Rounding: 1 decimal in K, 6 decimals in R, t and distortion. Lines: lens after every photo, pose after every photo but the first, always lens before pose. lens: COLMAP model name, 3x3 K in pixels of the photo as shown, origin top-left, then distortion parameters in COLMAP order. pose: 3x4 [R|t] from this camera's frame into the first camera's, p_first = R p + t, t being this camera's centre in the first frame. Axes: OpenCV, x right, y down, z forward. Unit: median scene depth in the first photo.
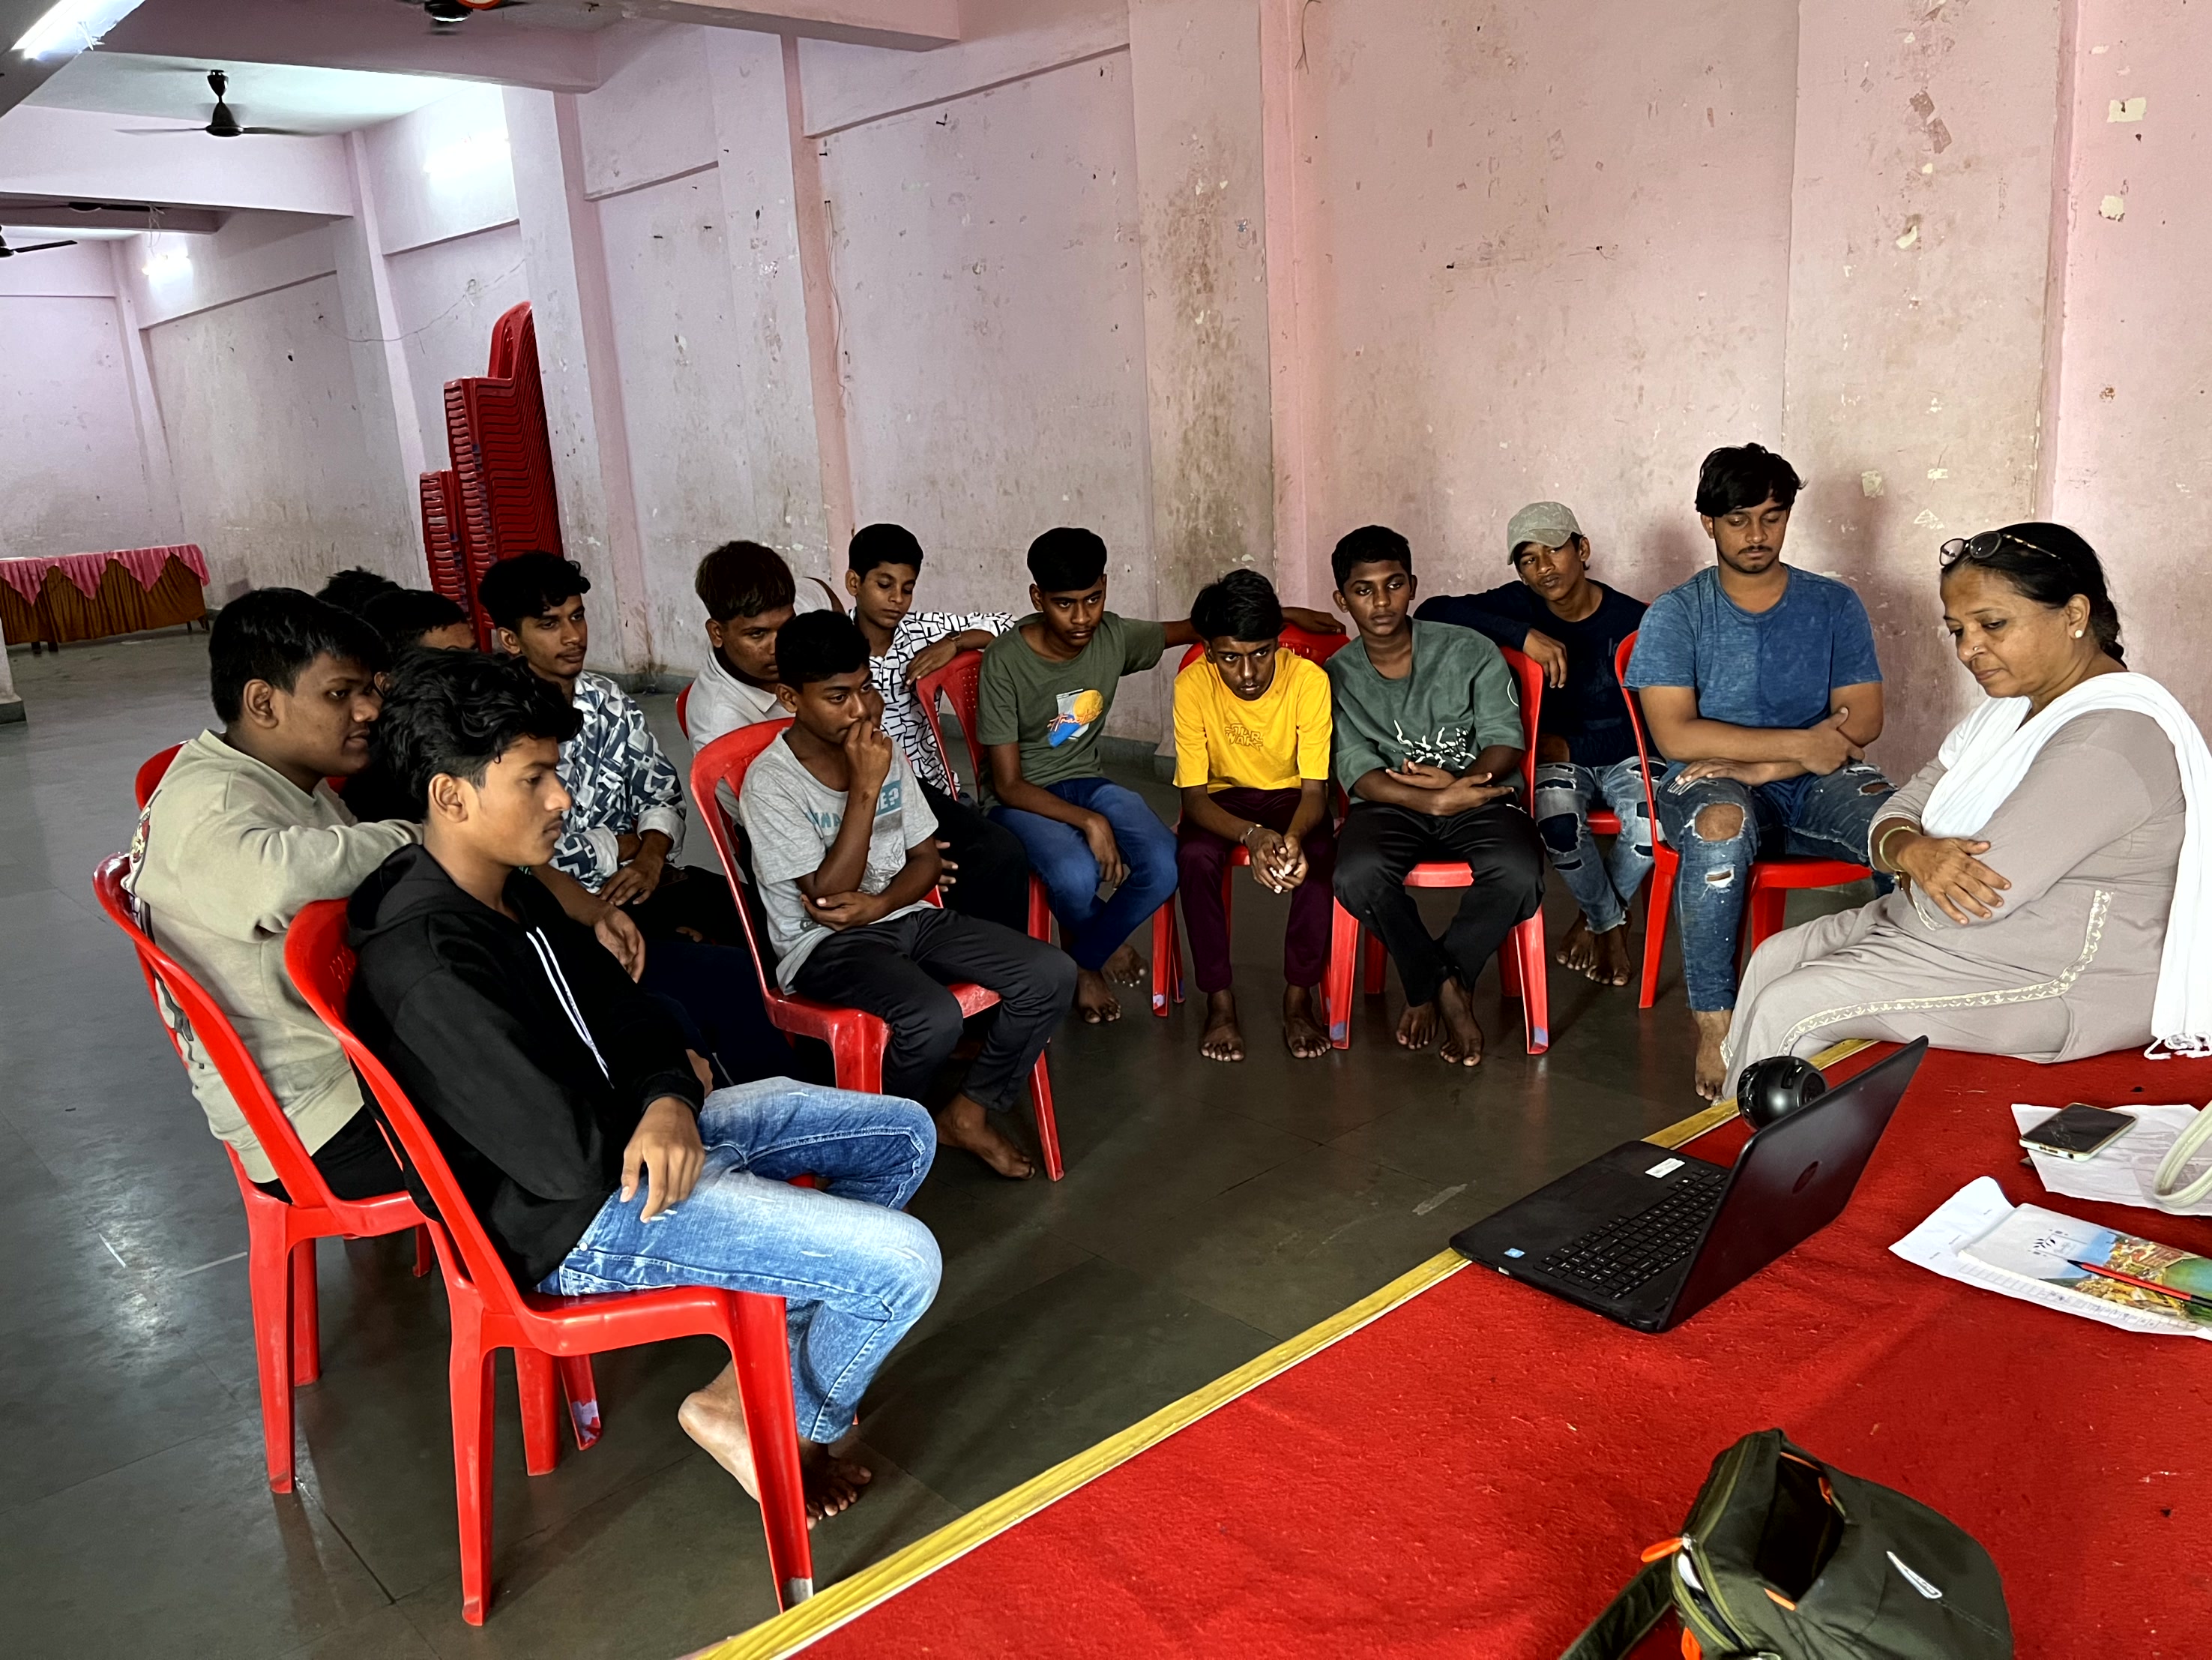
lens RADIAL K [[1660.2, 0, 1110.0], [0, 1660.2, 832.4], [0, 0, 1]] dist [0.007842, -0.038377]
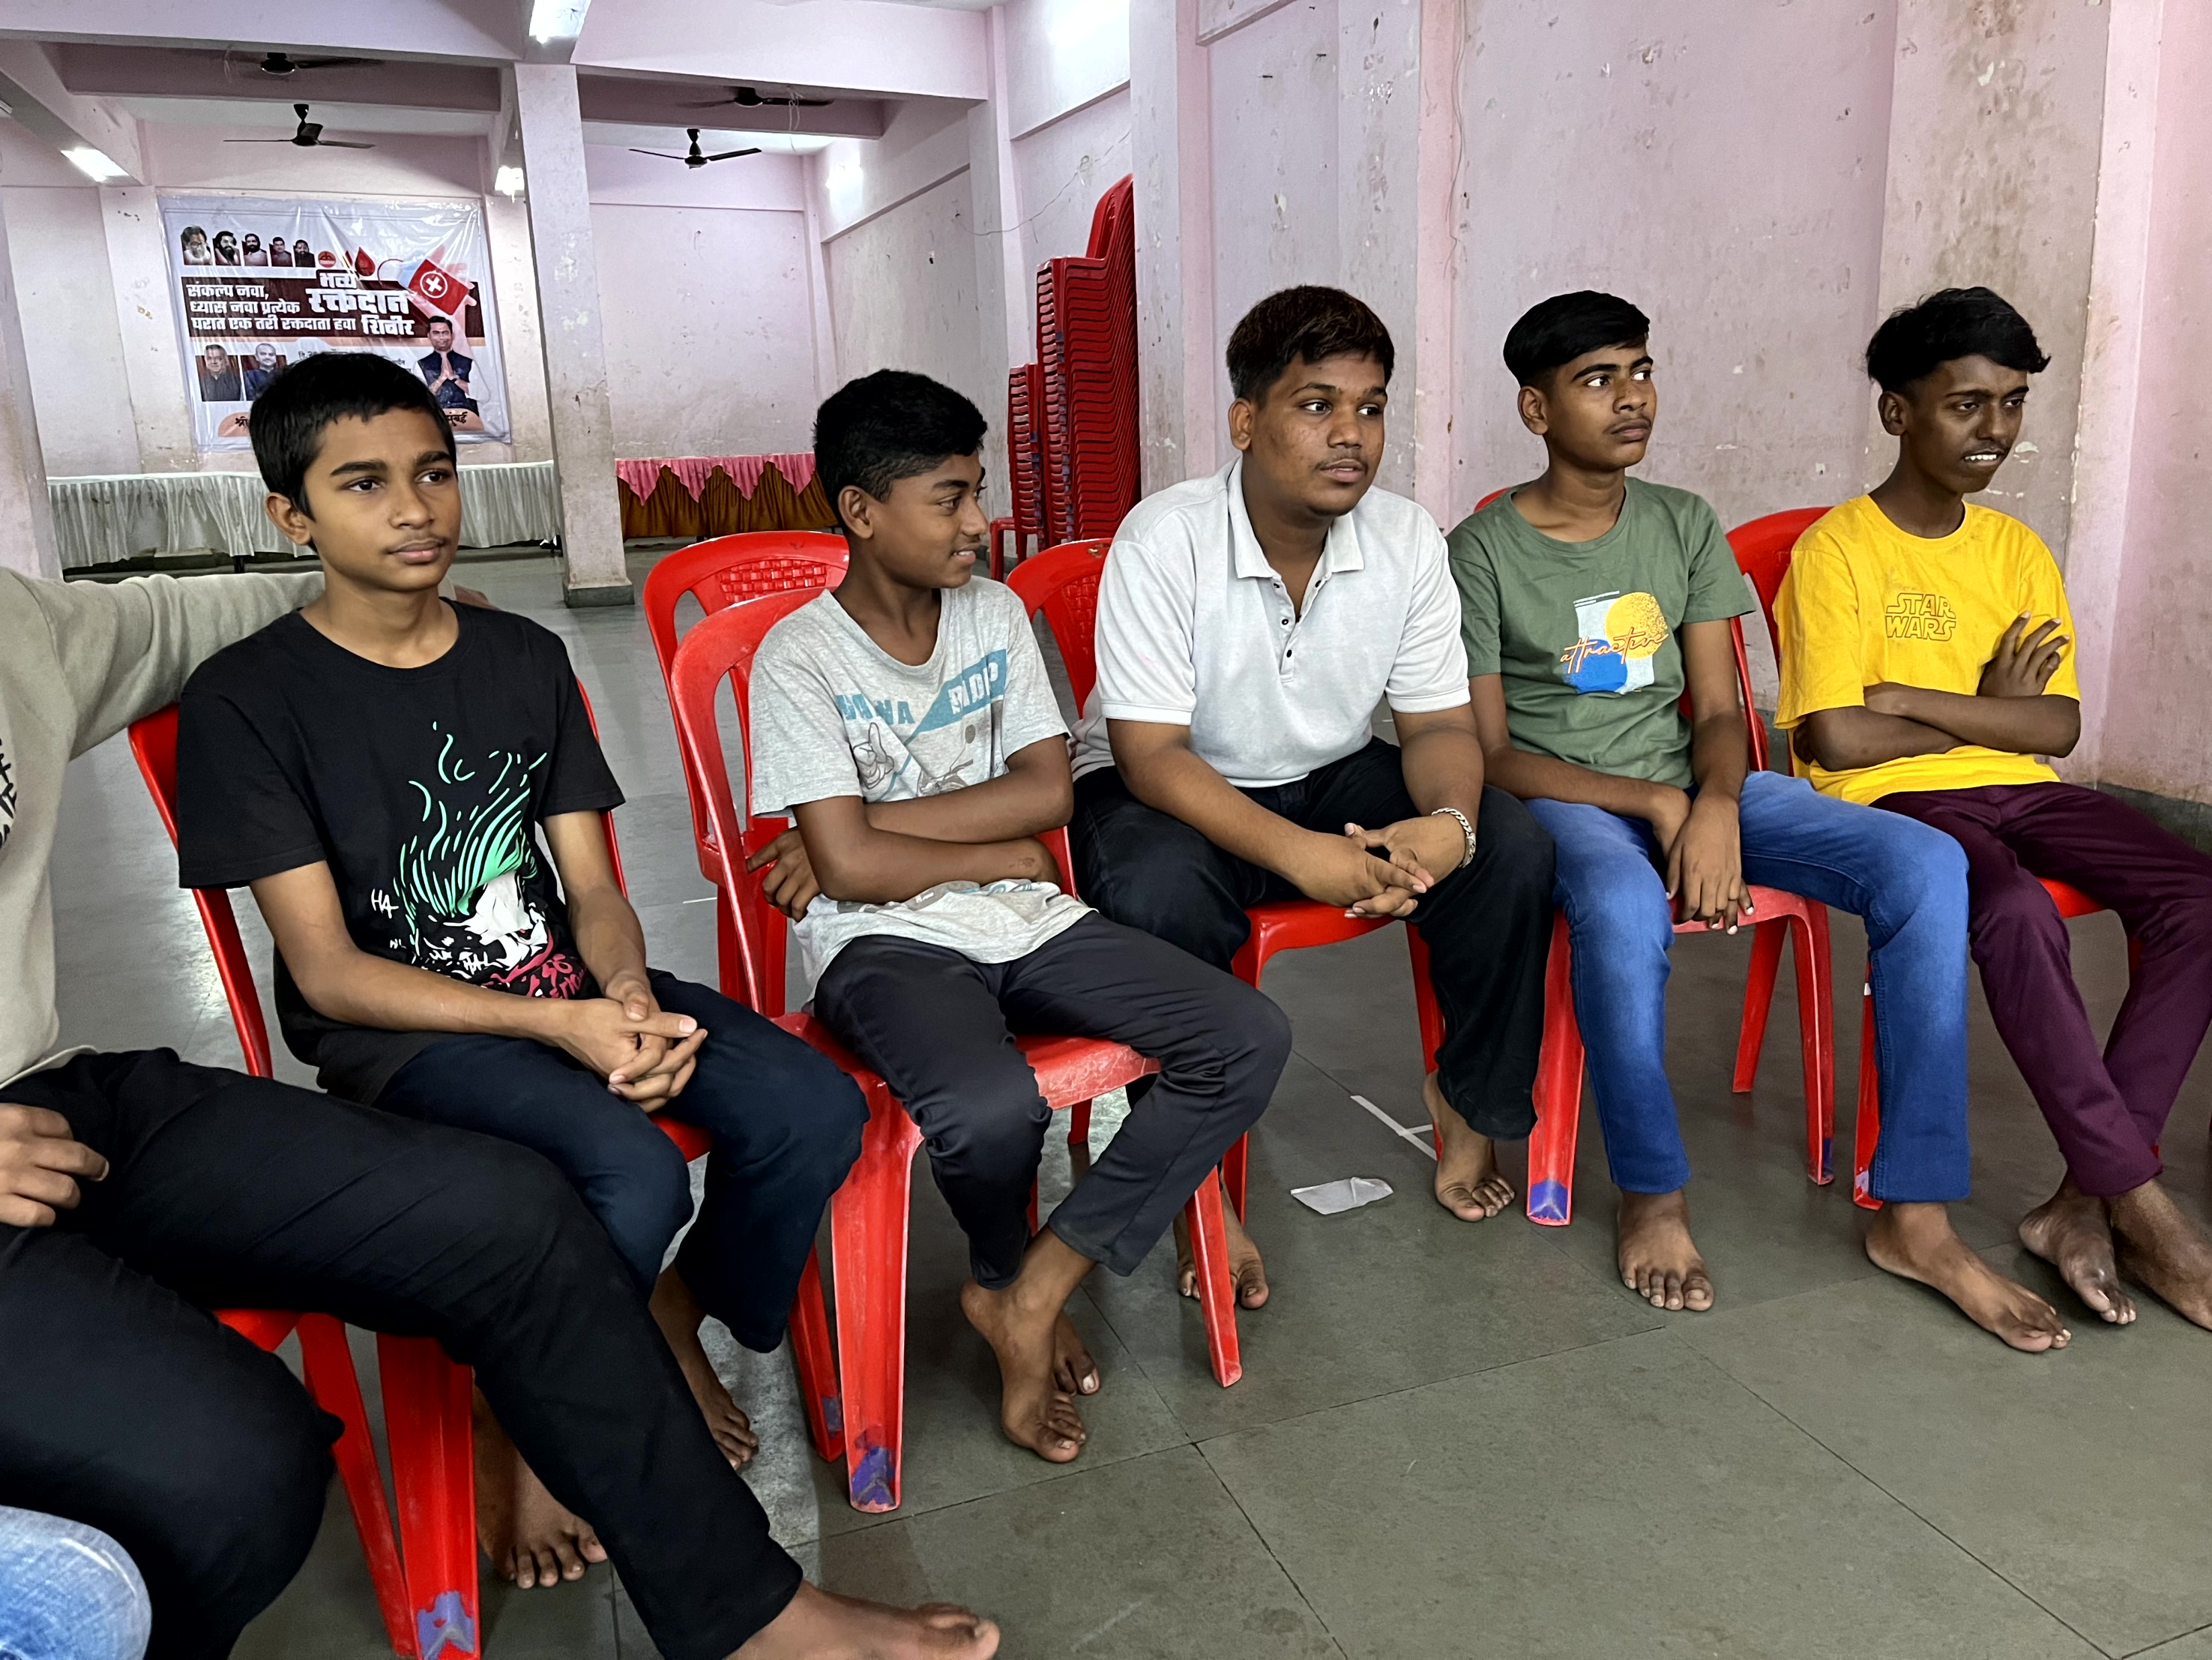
lens RADIAL K [[1660.2, 0, 1088.0], [0, 1660.2, 845.2], [0, 0, 1]] dist [0.007842, -0.038377]
pose [[0.918932, 0.114358, -0.377473, 0.007044], [-0.099891, 0.993321, 0.057756, -0.011751], [0.381557, -0.015368, 0.924218, 0.198272]]
